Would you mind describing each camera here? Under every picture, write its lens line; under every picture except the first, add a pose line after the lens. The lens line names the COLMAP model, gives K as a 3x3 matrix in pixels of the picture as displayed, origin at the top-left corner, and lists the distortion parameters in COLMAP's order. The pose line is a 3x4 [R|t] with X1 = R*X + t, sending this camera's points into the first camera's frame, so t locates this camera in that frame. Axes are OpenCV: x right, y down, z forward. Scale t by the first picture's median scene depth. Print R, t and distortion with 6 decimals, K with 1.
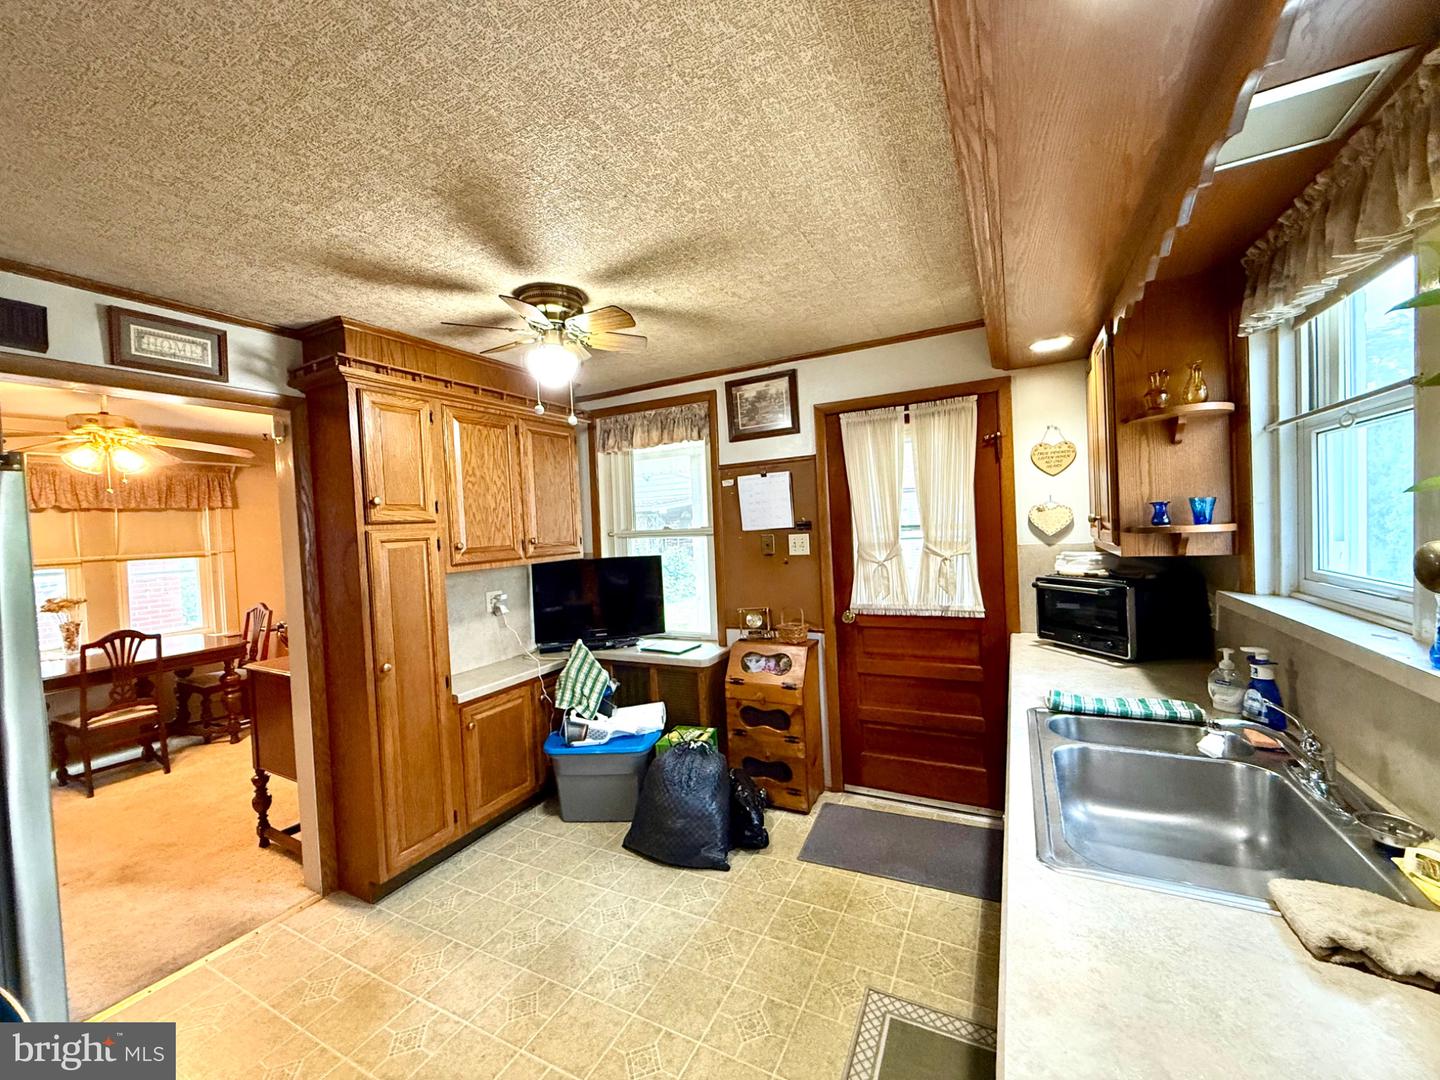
lens RADIAL K [[571.9, 0, 710.7], [0, 571.9, 539.8], [0, 0, 1]] dist [0.001862, 0.000068]
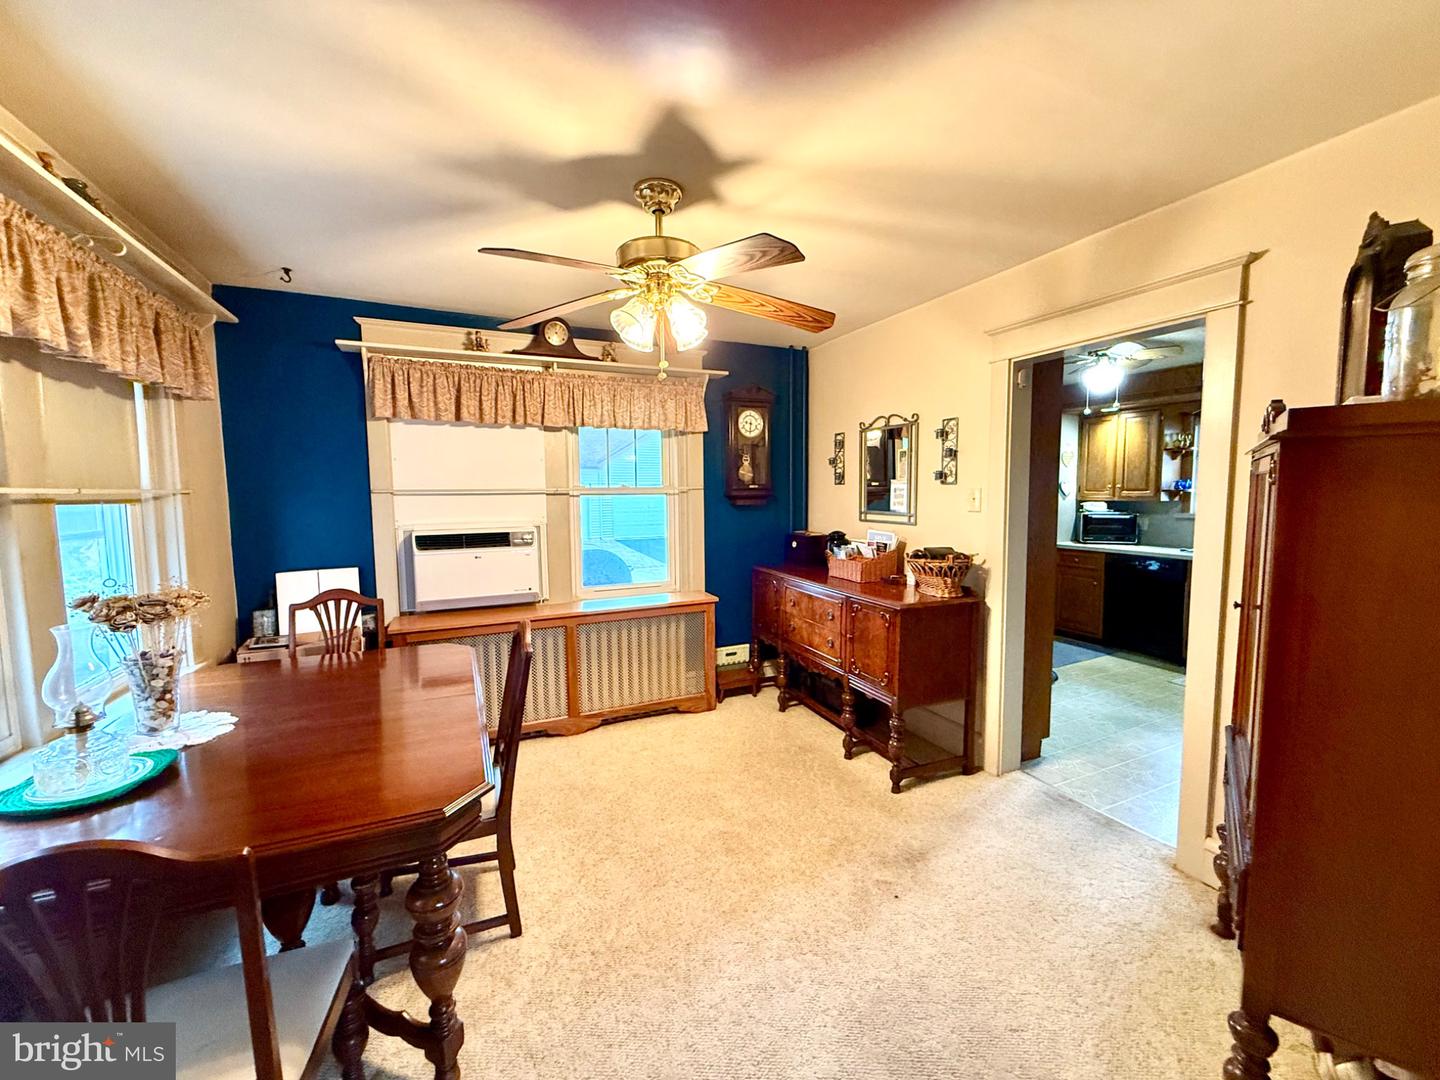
lens RADIAL K [[571.9, 0, 713.0], [0, 571.9, 529.7], [0, 0, 1]] dist [0.001862, 0.000068]
pose [[0.619111, -0.015533, 0.785150, -1.676840], [-0.004484, 0.999718, 0.023314, 0.067890], [-0.785291, -0.017955, 0.618866, 0.634754]]
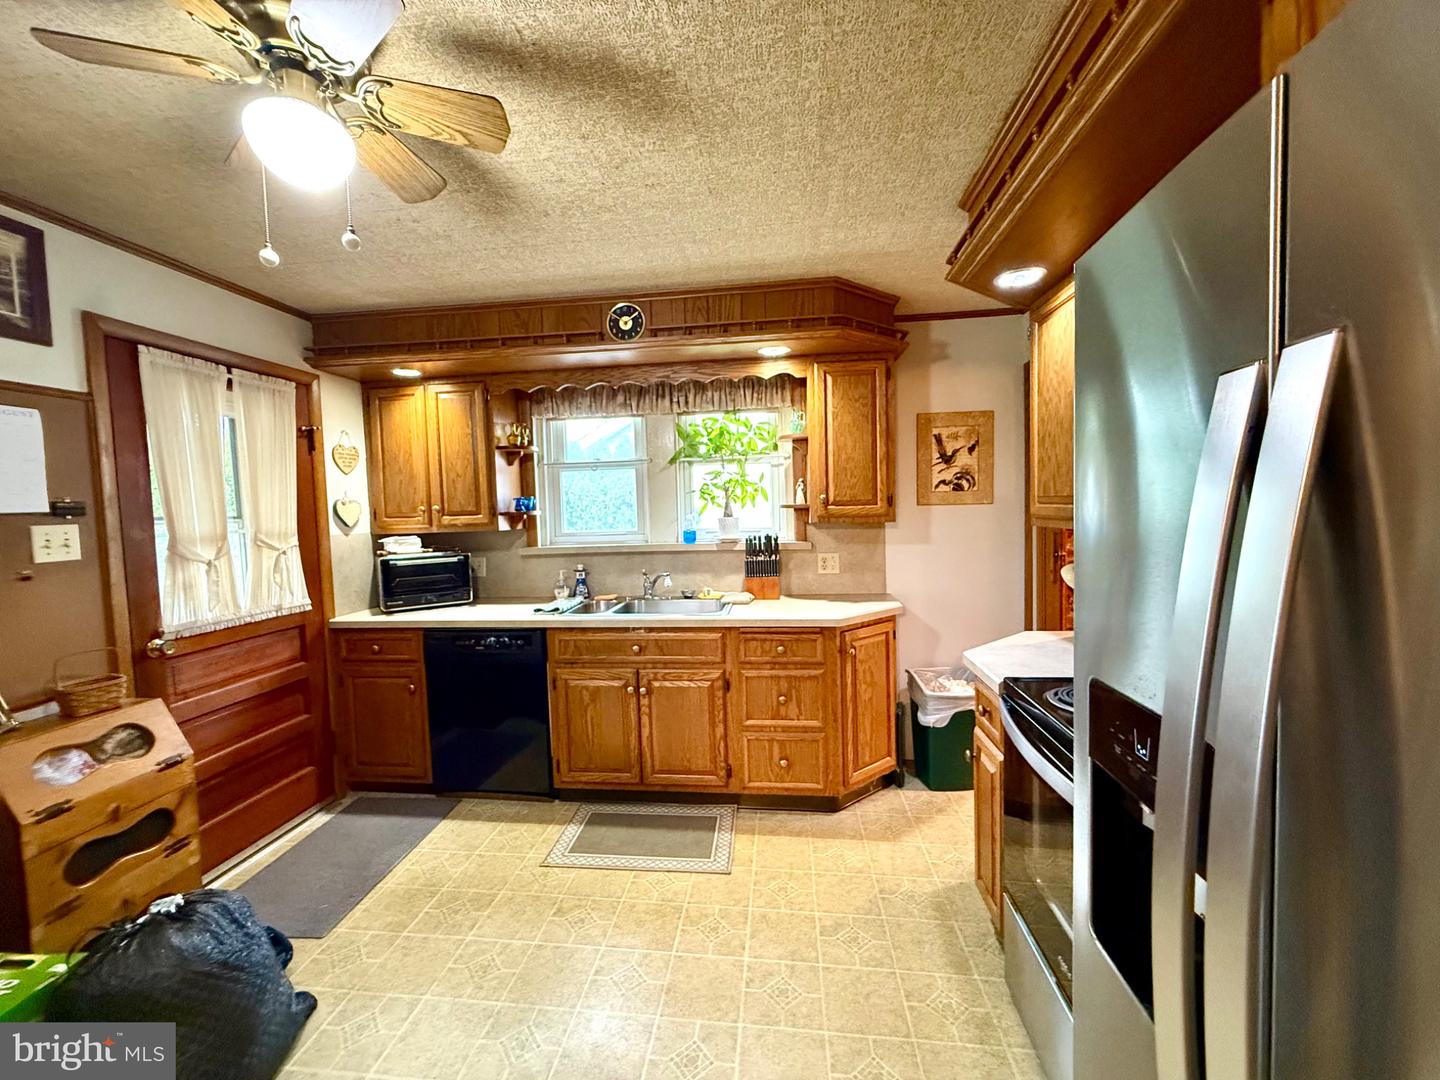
lens RADIAL K [[571.9, 0, 717.5], [0, 571.9, 541.6], [0, 0, 1]] dist [0.001862, 0.000068]
pose [[-0.350035, 0.000465, 0.936736, -0.653971], [0.065087, 0.997595, 0.023826, 0.038229], [-0.934473, 0.069309, -0.349224, 0.637992]]
